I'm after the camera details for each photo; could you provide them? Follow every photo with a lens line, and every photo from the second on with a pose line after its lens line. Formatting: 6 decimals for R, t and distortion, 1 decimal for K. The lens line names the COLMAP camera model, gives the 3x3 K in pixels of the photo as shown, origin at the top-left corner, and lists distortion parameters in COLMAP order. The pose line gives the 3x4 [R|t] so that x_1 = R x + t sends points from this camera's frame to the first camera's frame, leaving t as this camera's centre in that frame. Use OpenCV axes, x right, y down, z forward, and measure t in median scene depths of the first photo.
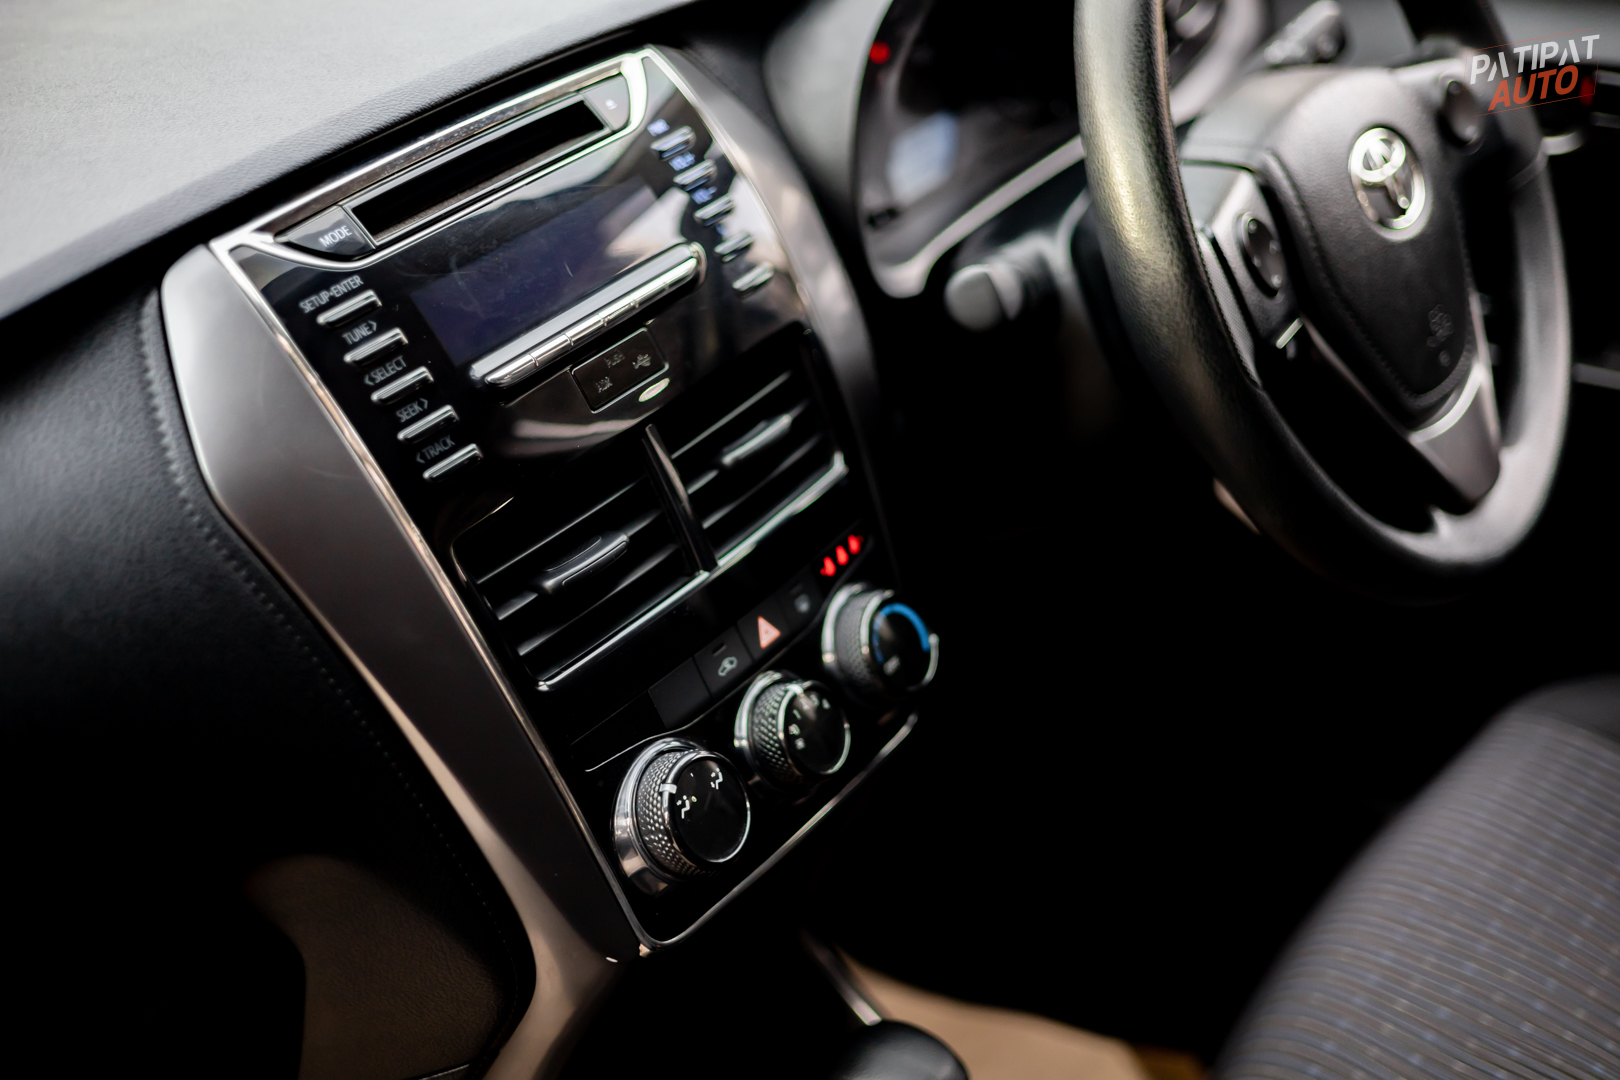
lens RADIAL K [[2279.7, 0, 810.0], [0, 2279.7, 540.0], [0, 0, 1]] dist [0.011594, -0.563068]
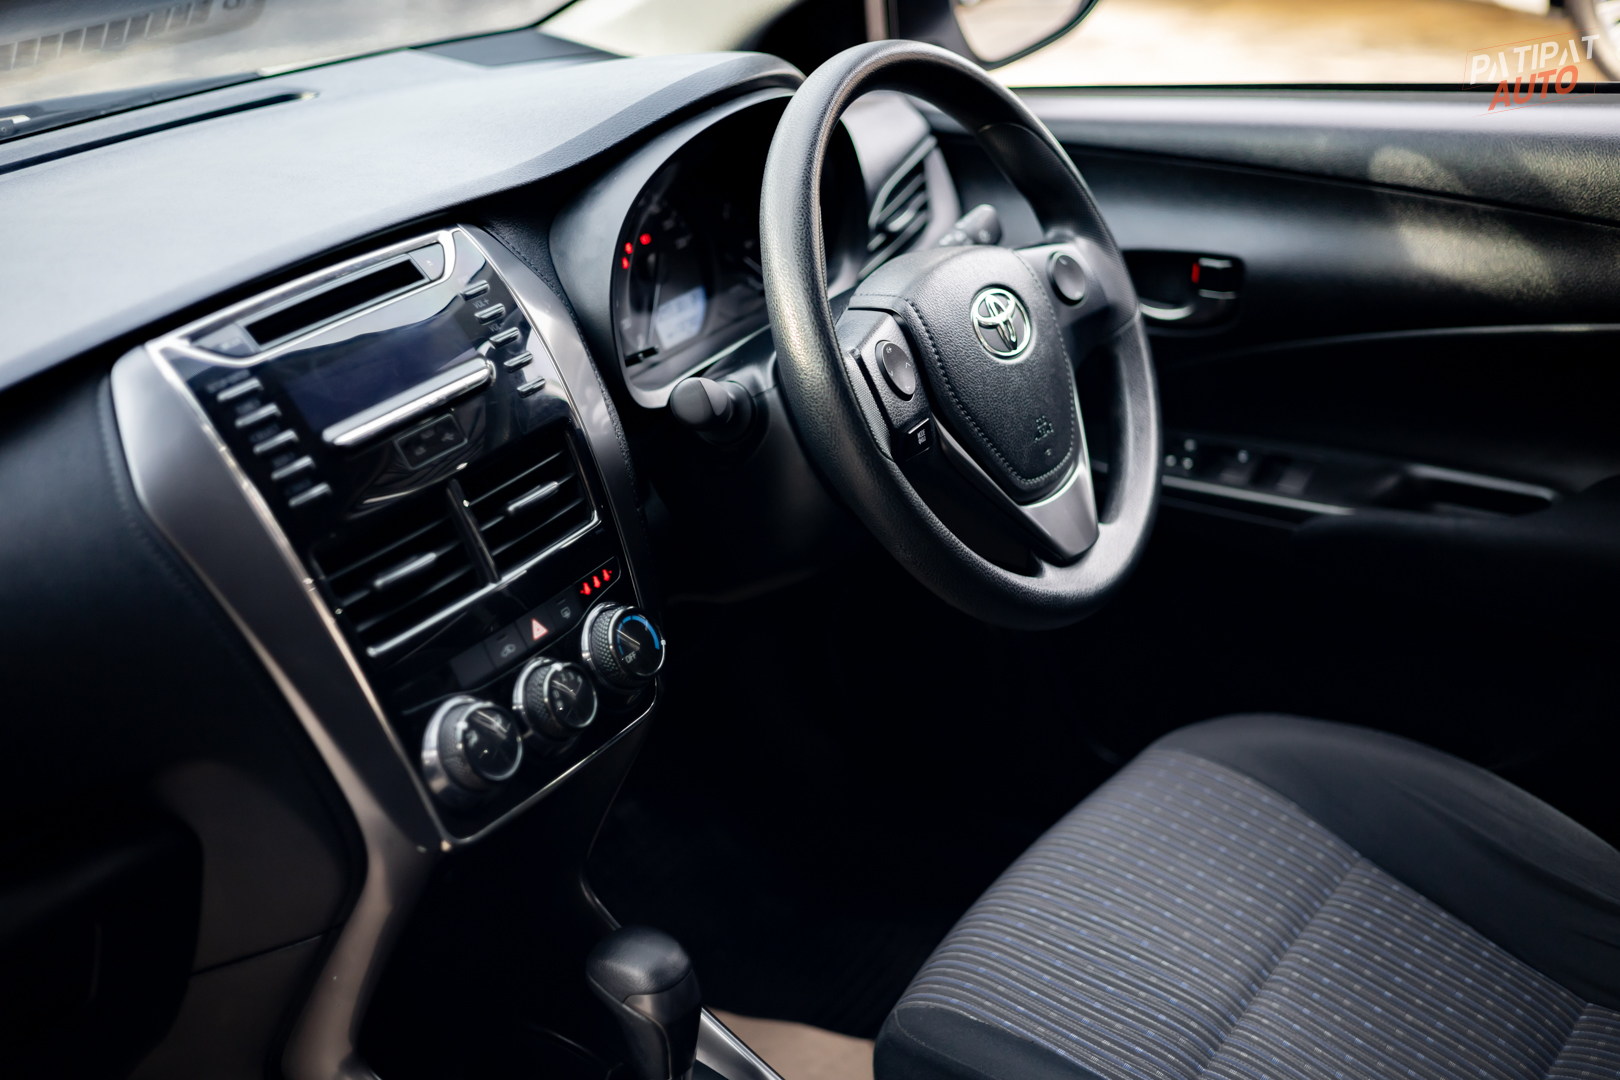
lens RADIAL K [[2191.0, 0, 810.0], [0, 2191.0, 540.0], [0, 0, 1]] dist [0.004459, -0.670738]
pose [[0.998942, -0.008979, 0.045110, 0.087598], [0.013957, 0.993692, -0.111270, 0.137479], [-0.043826, 0.111781, 0.992766, -0.351623]]
